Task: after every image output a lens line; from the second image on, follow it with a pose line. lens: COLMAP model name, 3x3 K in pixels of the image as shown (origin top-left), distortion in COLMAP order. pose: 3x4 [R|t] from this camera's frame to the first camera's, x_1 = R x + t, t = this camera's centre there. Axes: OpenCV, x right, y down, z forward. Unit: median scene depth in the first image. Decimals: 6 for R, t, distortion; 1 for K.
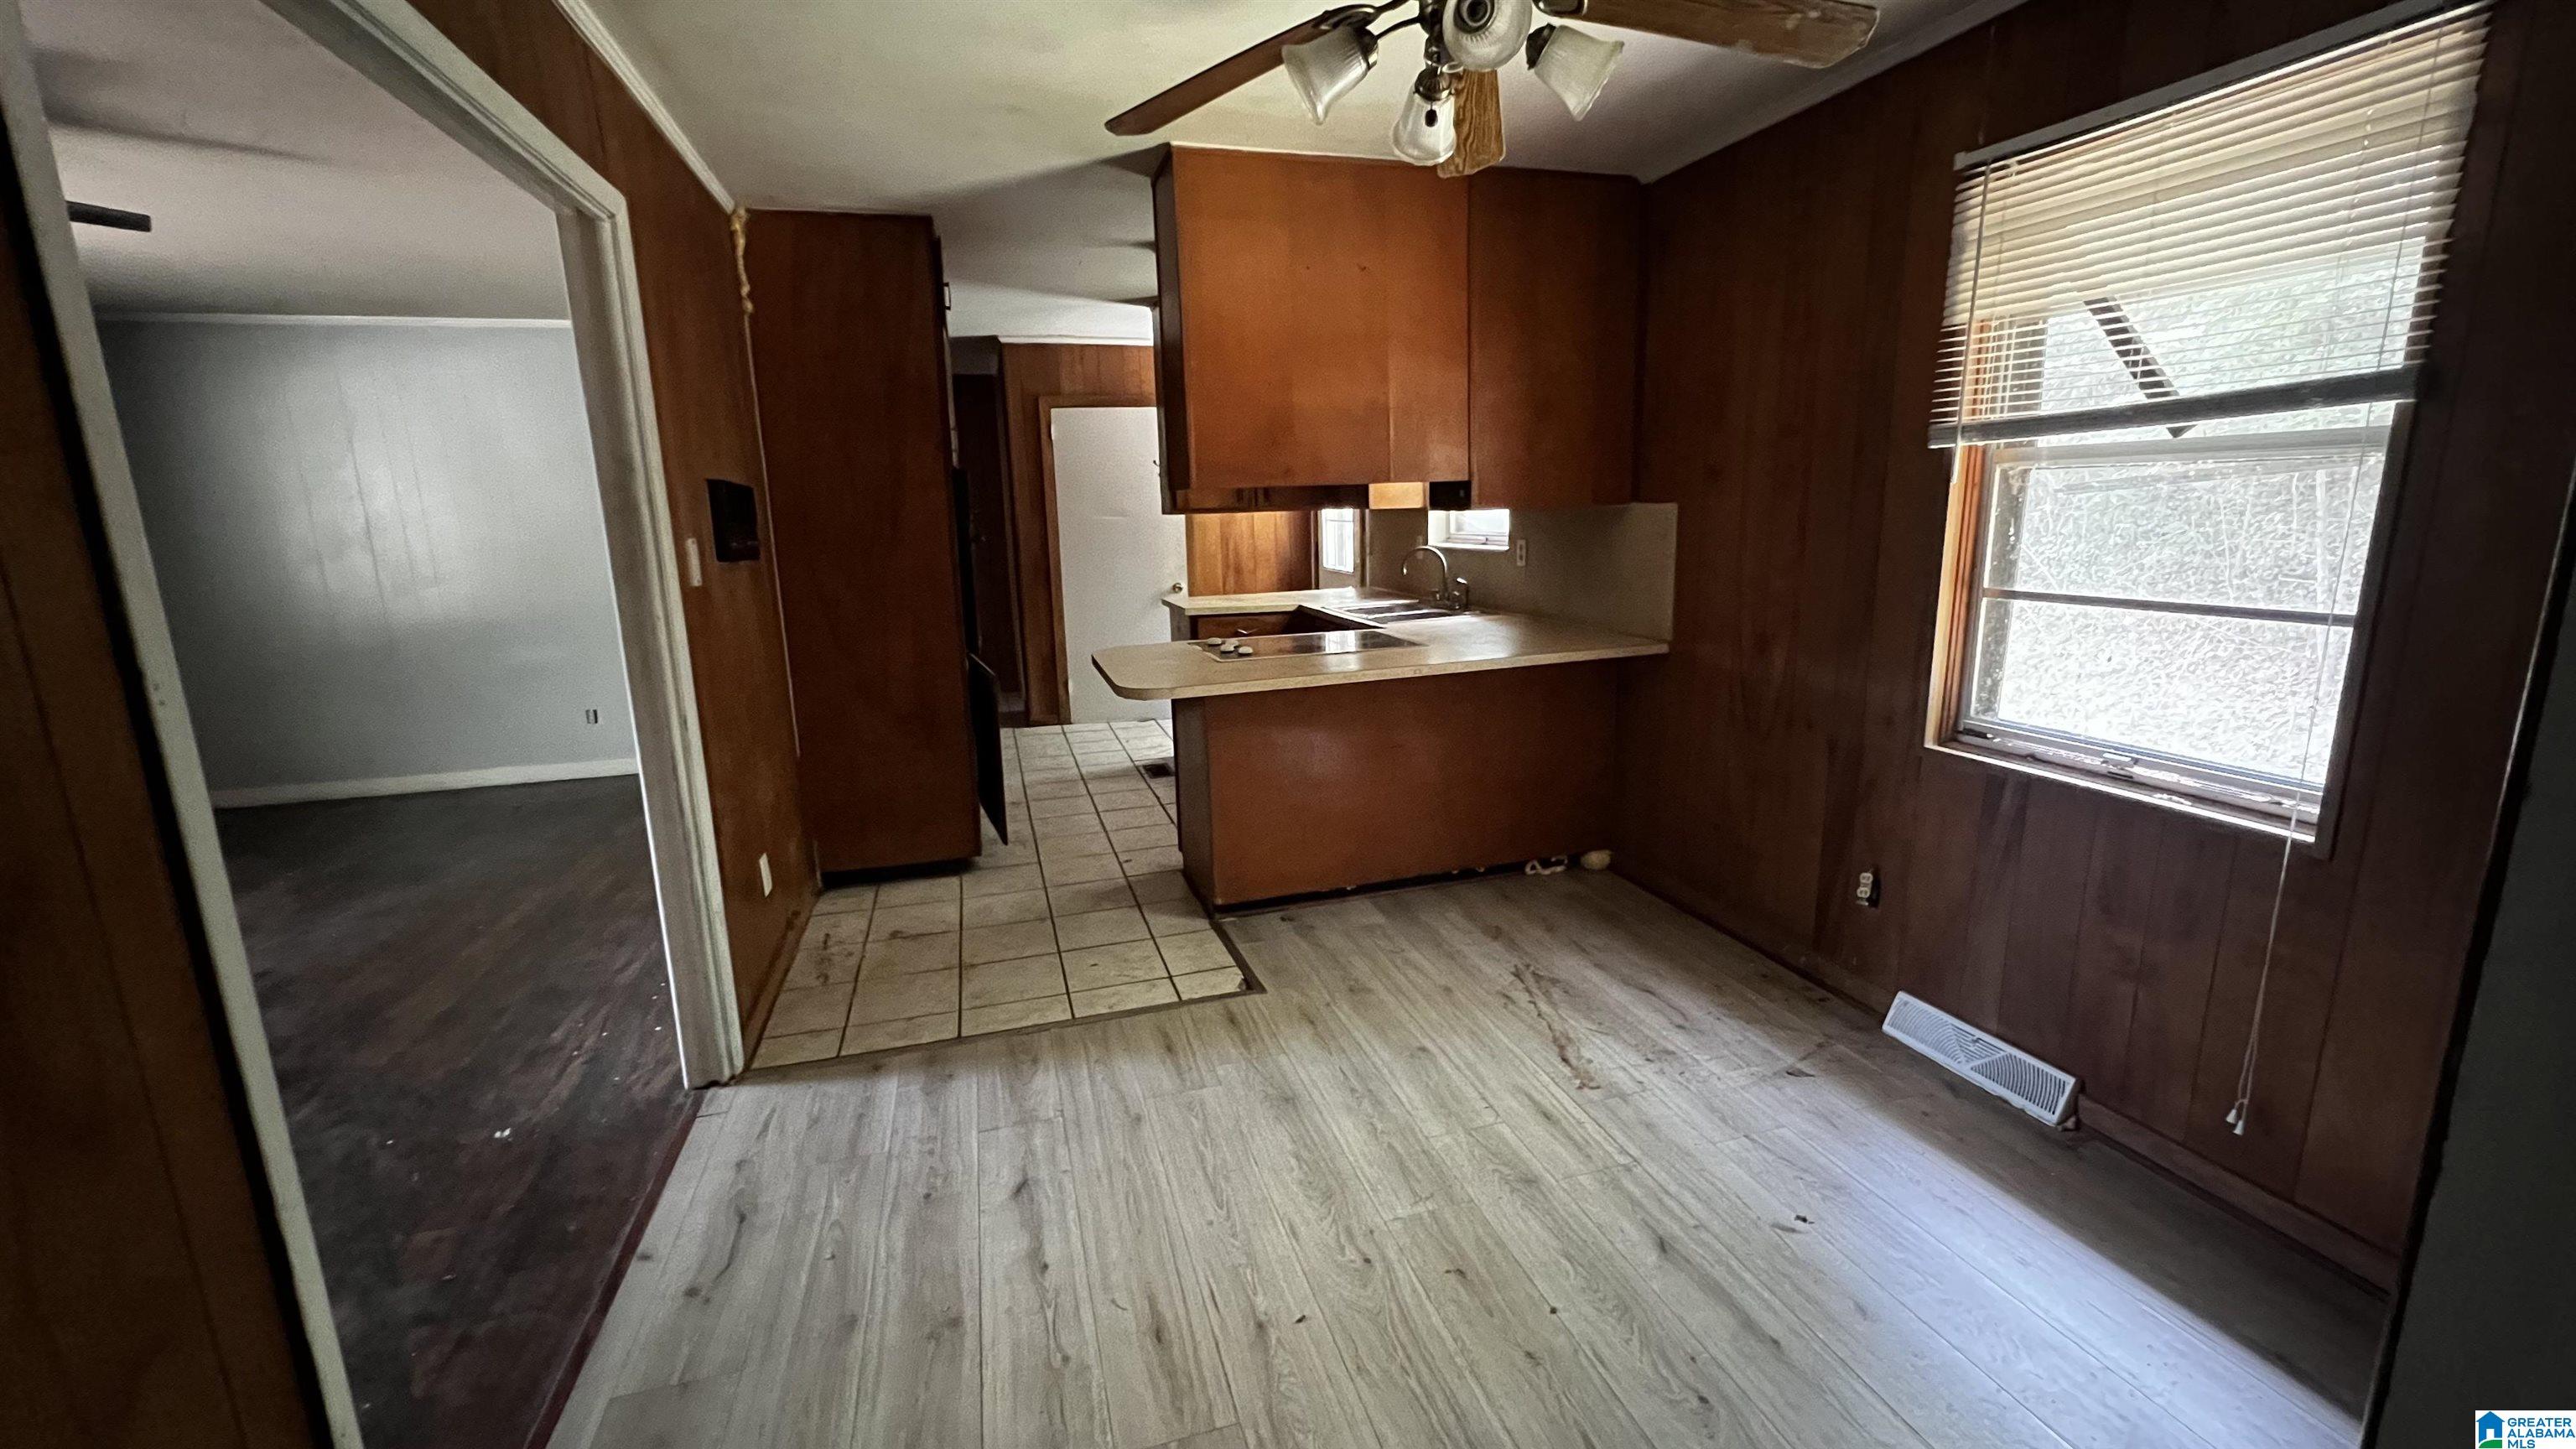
lens RADIAL K [[1029.2, 0, 1295.2], [0, 1029.2, 711.7], [0, 0, 1]] dist [-0.000724, 0.000517]
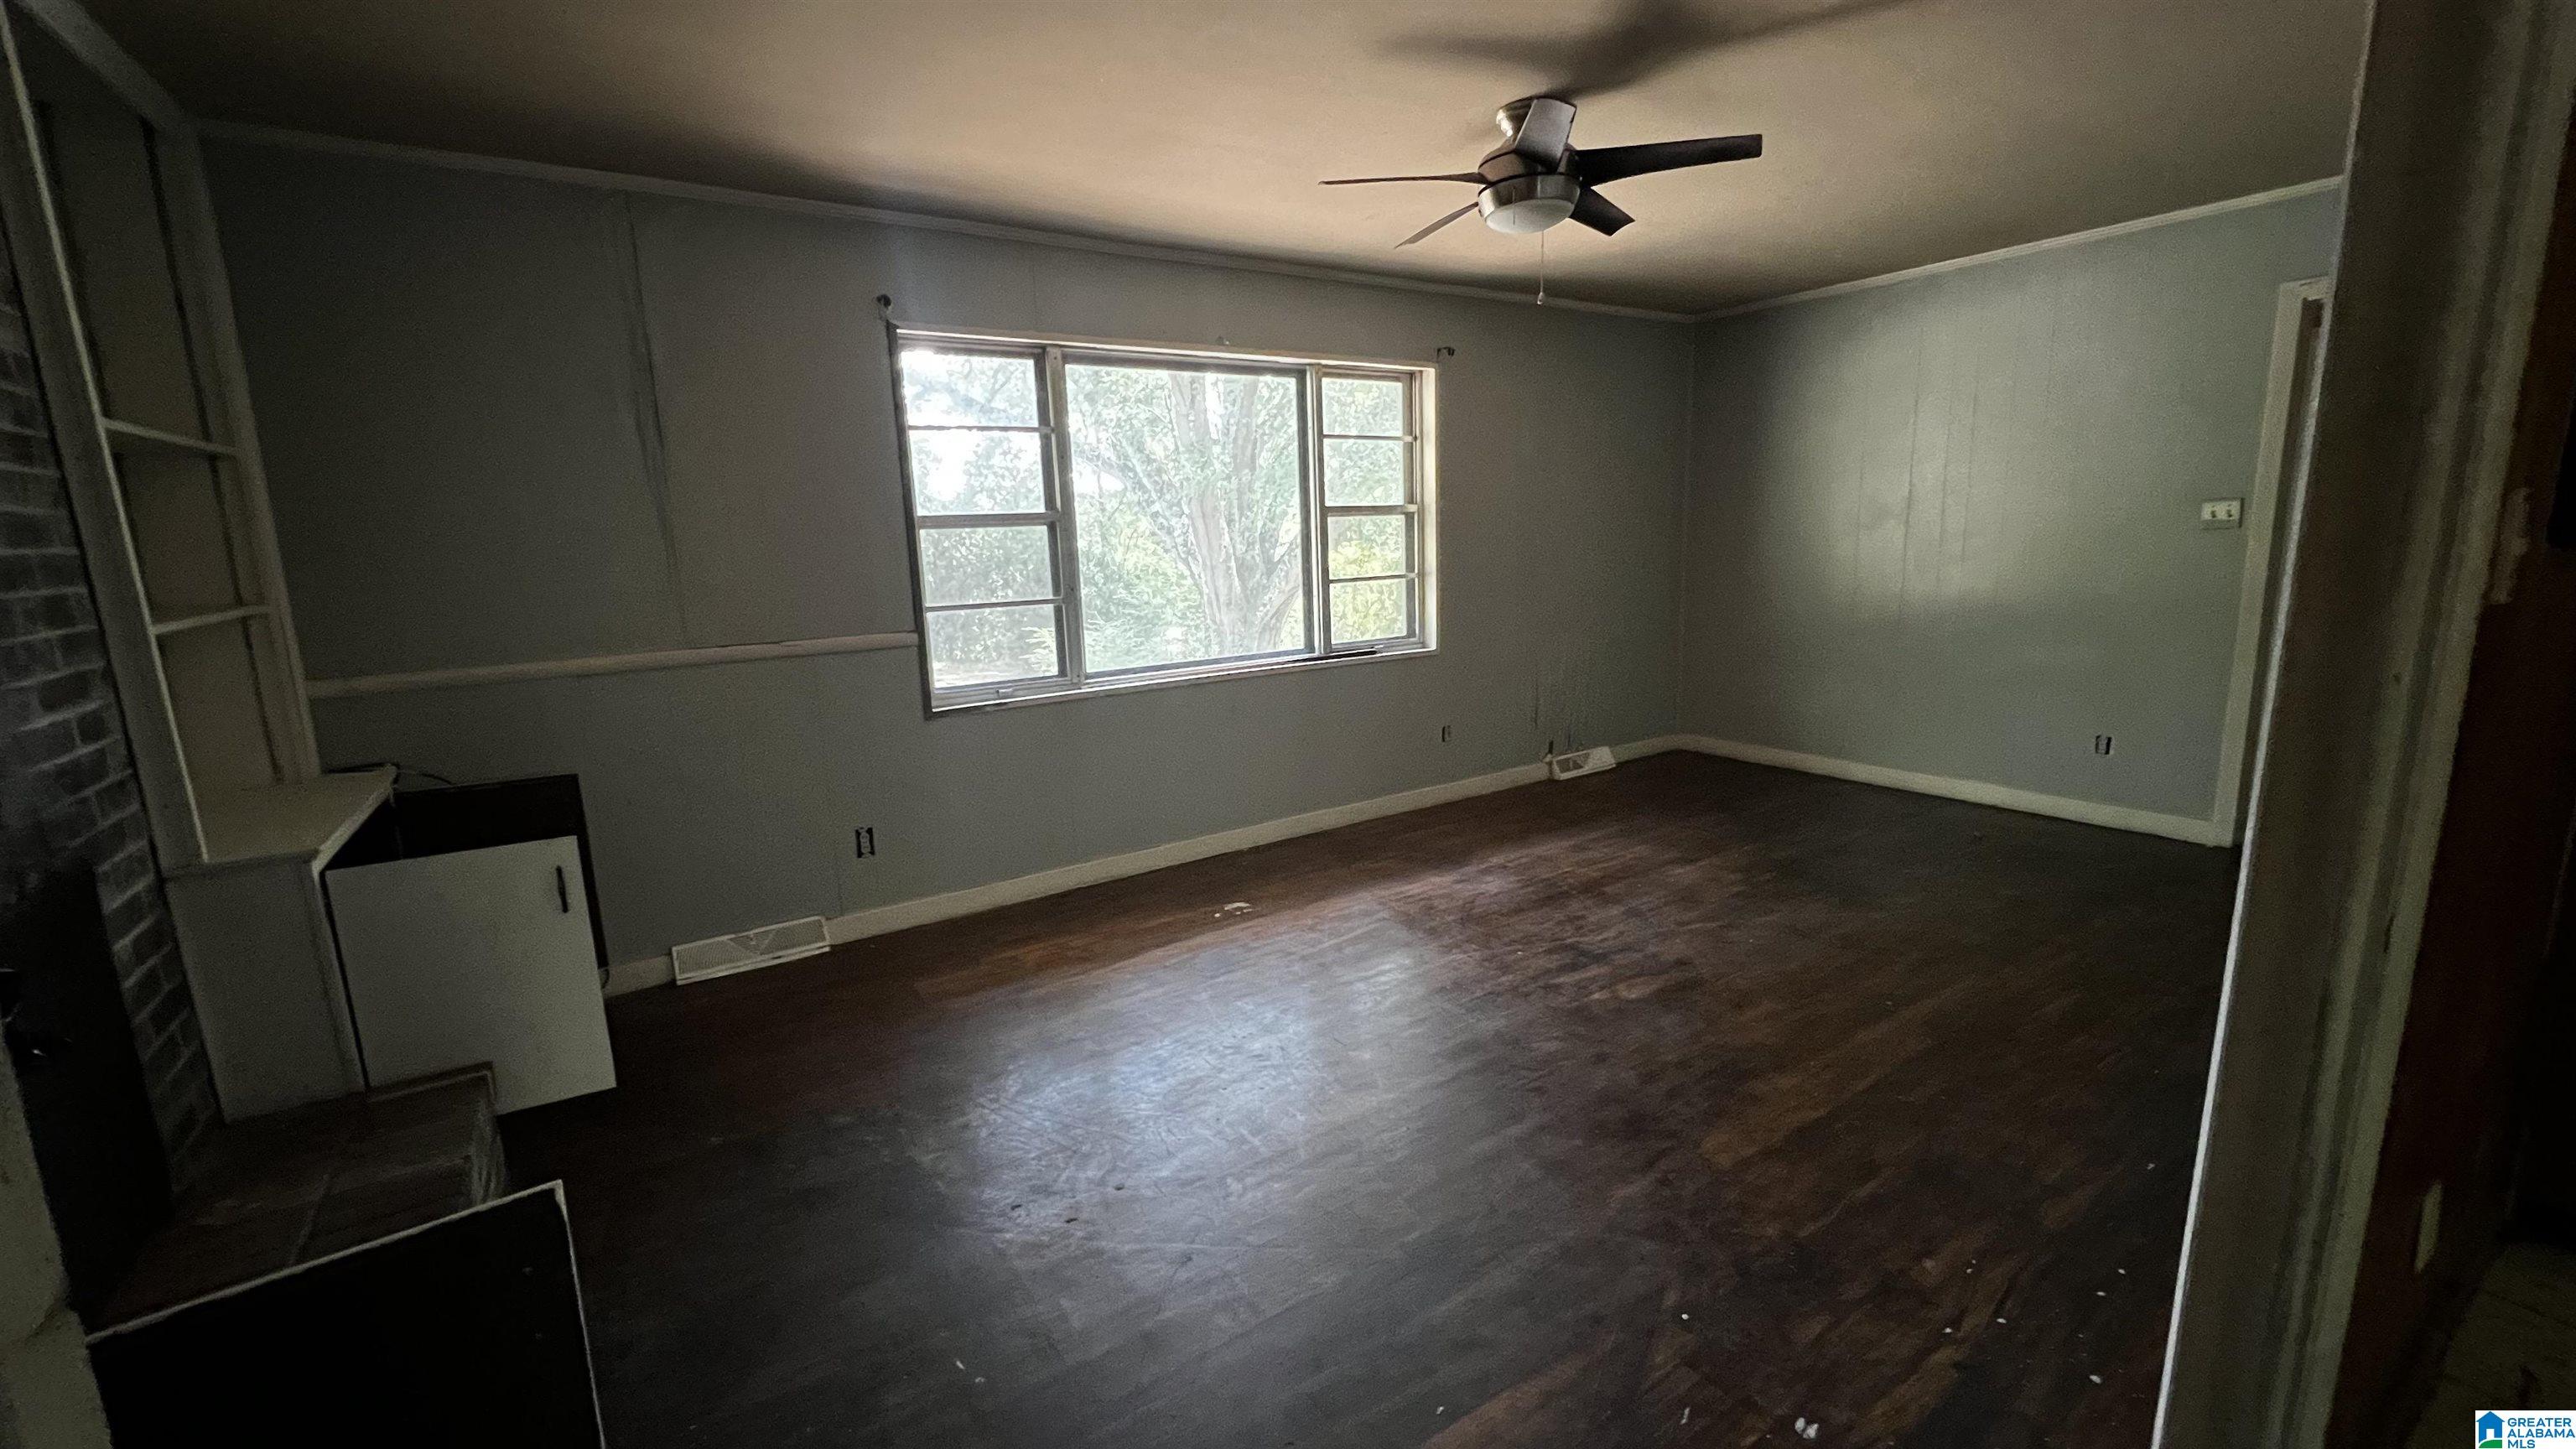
lens RADIAL K [[1029.2, 0, 1272.3], [0, 1029.2, 721.5], [0, 0, 1]] dist [-0.000724, 0.000517]
pose [[0.280264, 0.193081, -0.940304, -0.205810], [-0.168643, 0.974230, 0.149783, -0.034924], [0.944993, 0.116597, 0.305603, 0.261480]]
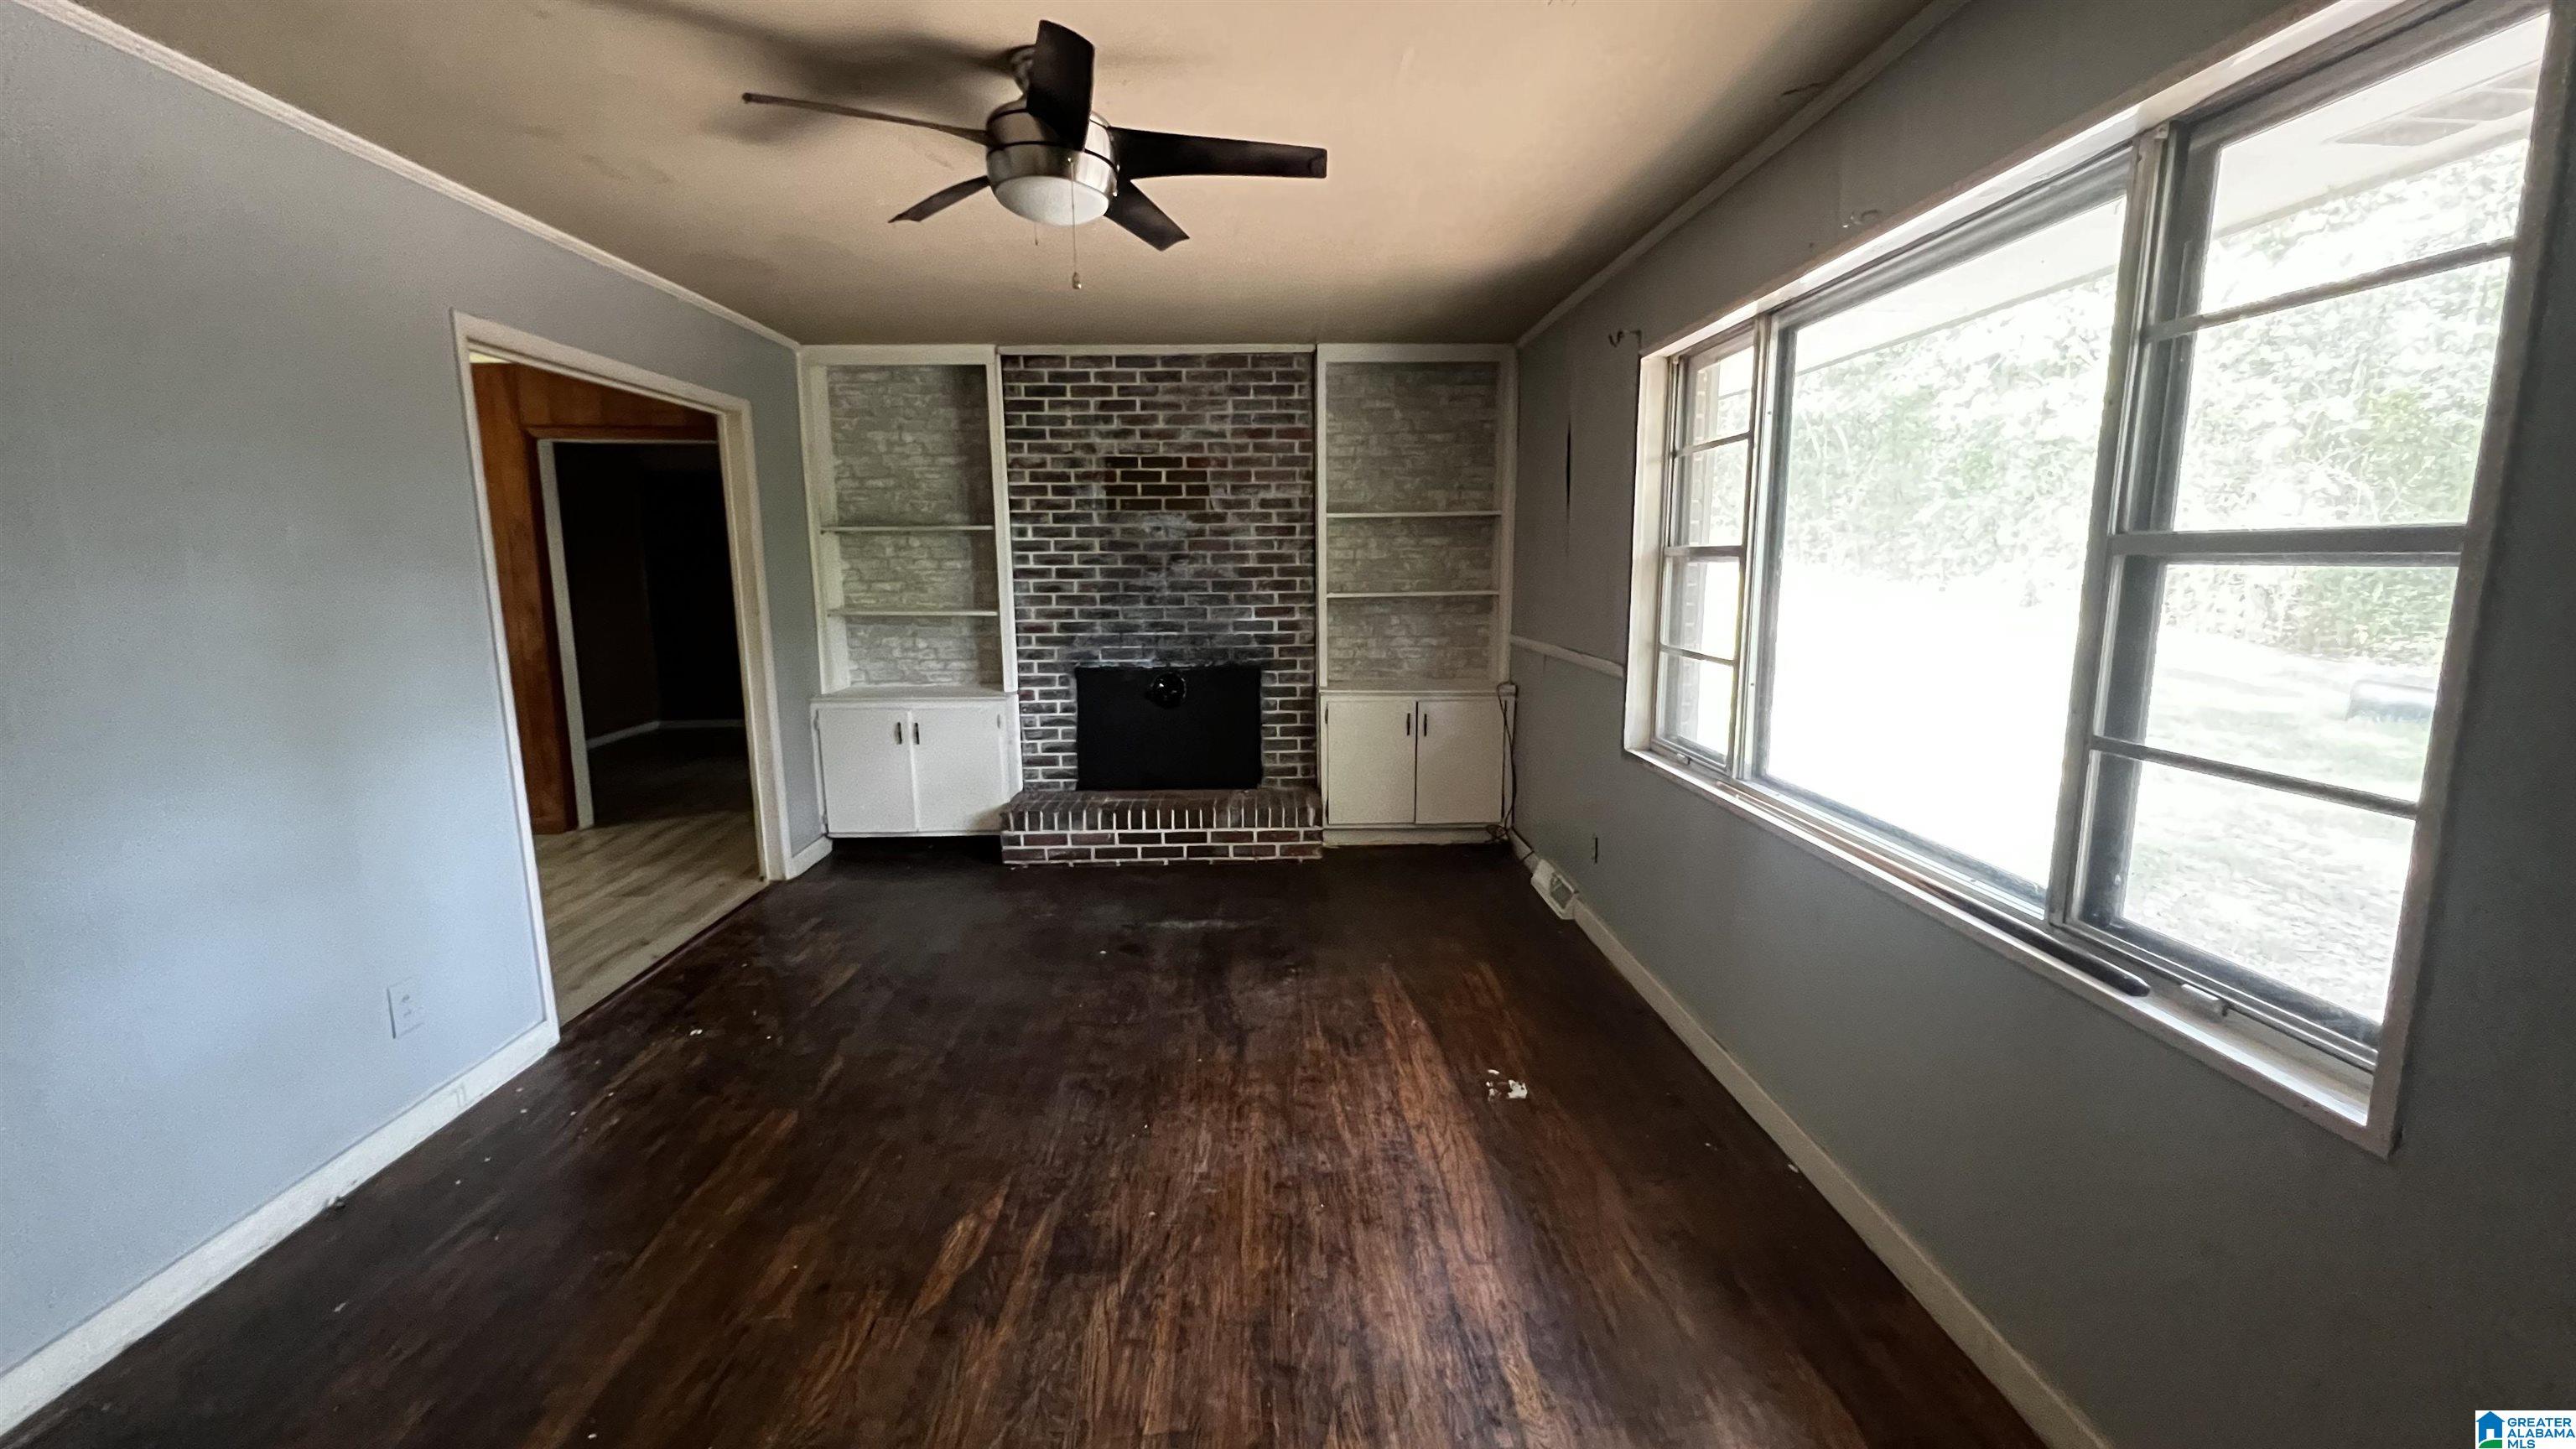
lens RADIAL K [[1029.2, 0, 1294.1], [0, 1029.2, 727.7], [0, 0, 1]] dist [-0.000724, 0.000517]
pose [[-0.965735, -0.009601, 0.259353, -1.083672], [0.083214, 0.935099, 0.344477, -0.198216], [-0.245828, 0.354256, -0.902259, 1.095074]]
